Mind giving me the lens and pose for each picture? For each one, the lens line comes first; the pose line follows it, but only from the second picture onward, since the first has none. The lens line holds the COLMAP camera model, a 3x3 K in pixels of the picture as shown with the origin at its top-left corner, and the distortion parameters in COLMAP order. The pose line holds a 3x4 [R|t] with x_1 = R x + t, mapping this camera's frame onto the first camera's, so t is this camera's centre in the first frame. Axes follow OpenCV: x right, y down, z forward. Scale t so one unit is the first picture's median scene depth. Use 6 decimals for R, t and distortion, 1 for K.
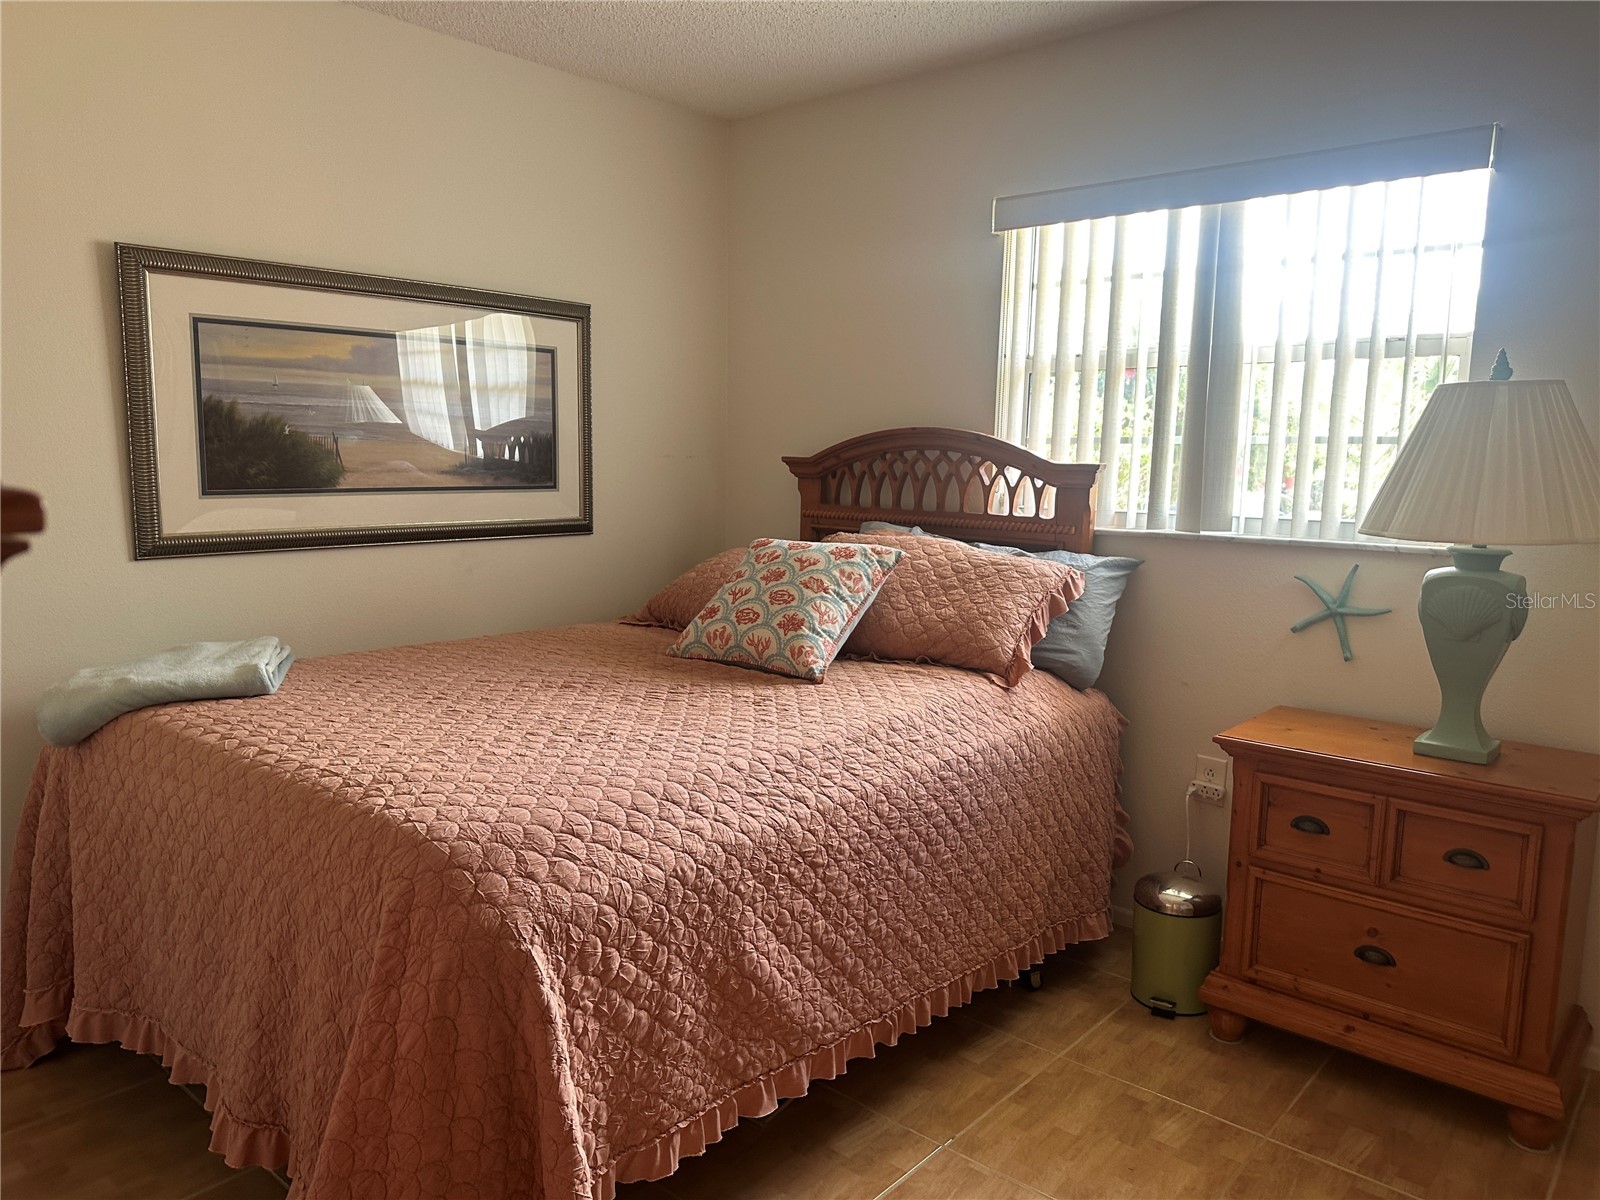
lens RADIAL K [[1115.3, 0, 808.1], [0, 1115.3, 596.9], [0, 0, 1]] dist [0.091122, -0.114130]
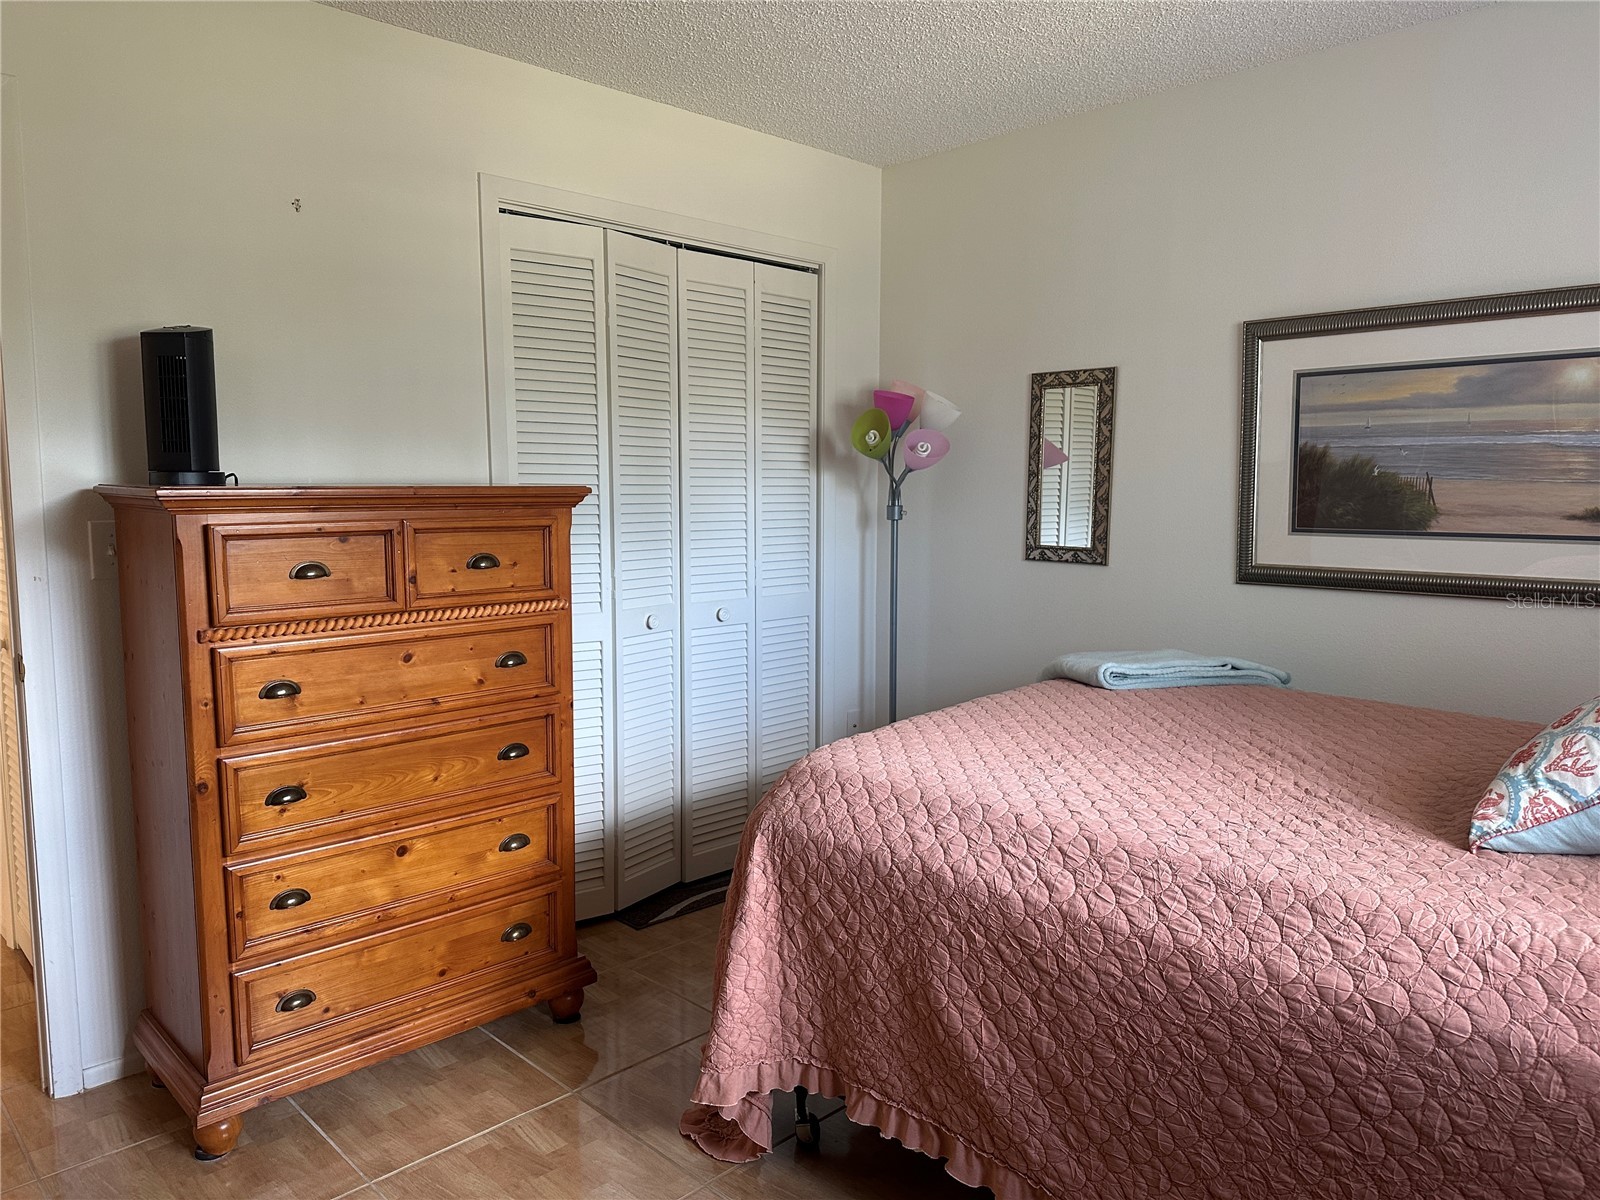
lens RADIAL K [[1115.3, 0, 796.0], [0, 1115.3, 592.2], [0, 0, 1]] dist [0.091122, -0.114130]
pose [[-0.071701, 0.085635, -0.993743, 0.625935], [-0.135090, 0.986294, 0.094740, -0.072279], [0.988236, 0.141038, -0.059150, 0.607435]]
